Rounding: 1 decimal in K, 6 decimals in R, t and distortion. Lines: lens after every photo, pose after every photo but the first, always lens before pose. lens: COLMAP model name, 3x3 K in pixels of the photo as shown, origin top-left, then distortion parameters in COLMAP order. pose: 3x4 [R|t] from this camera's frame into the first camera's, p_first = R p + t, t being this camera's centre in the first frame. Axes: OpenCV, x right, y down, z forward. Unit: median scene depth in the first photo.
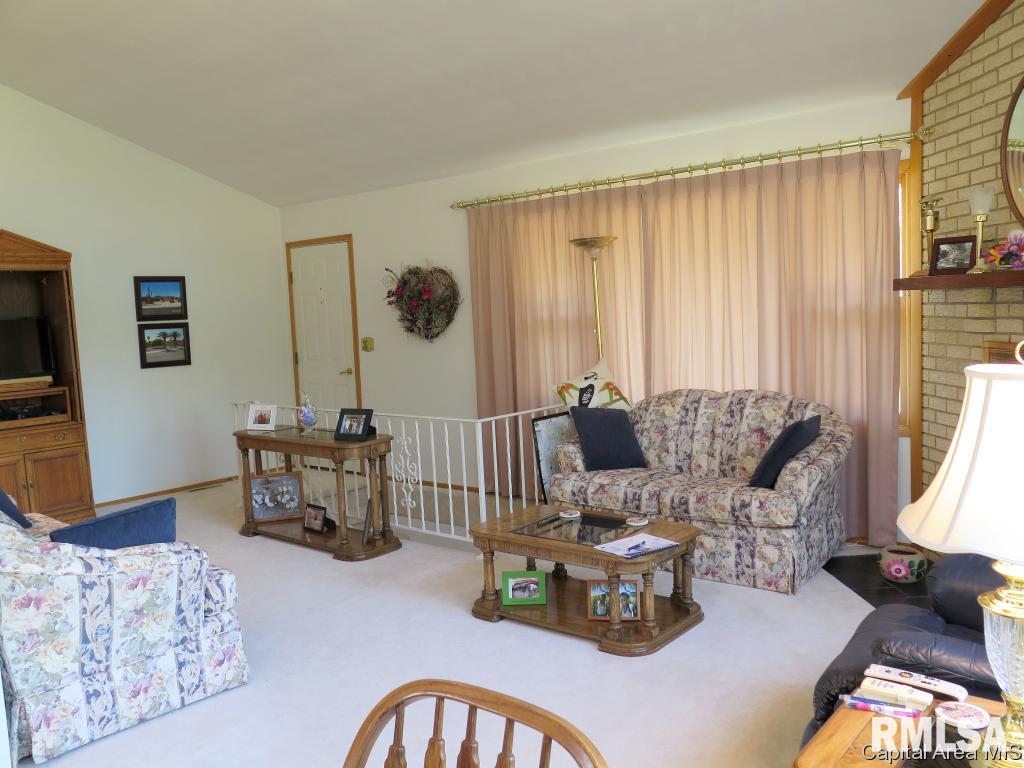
lens RADIAL K [[857.4, 0, 512.0], [0, 857.4, 384.0], [0, 0, 1]] dist [-0.006834, -0.005369]
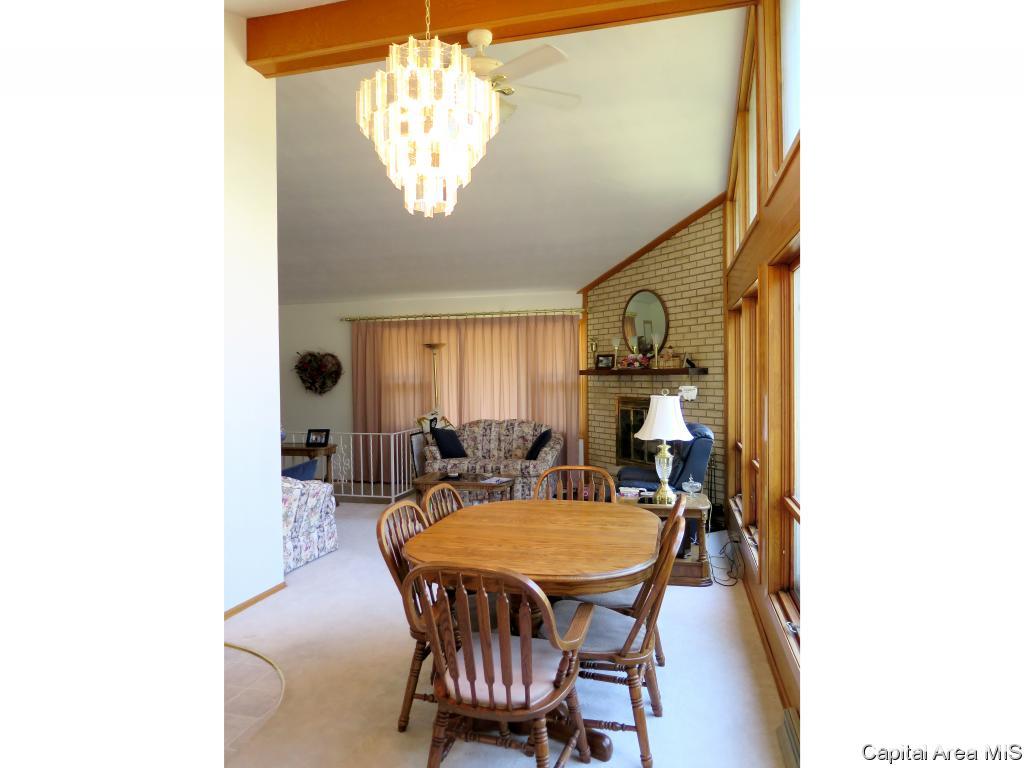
lens RADIAL K [[602.7, 0, 512.0], [0, 602.7, 384.0], [0, 0, 1]] dist [-0.001395, -0.000279]
pose [[0.911078, 0.026496, 0.411382, -0.368292], [0.008407, 0.996531, -0.082801, 0.046297], [-0.412148, 0.078896, 0.907694, -0.387911]]
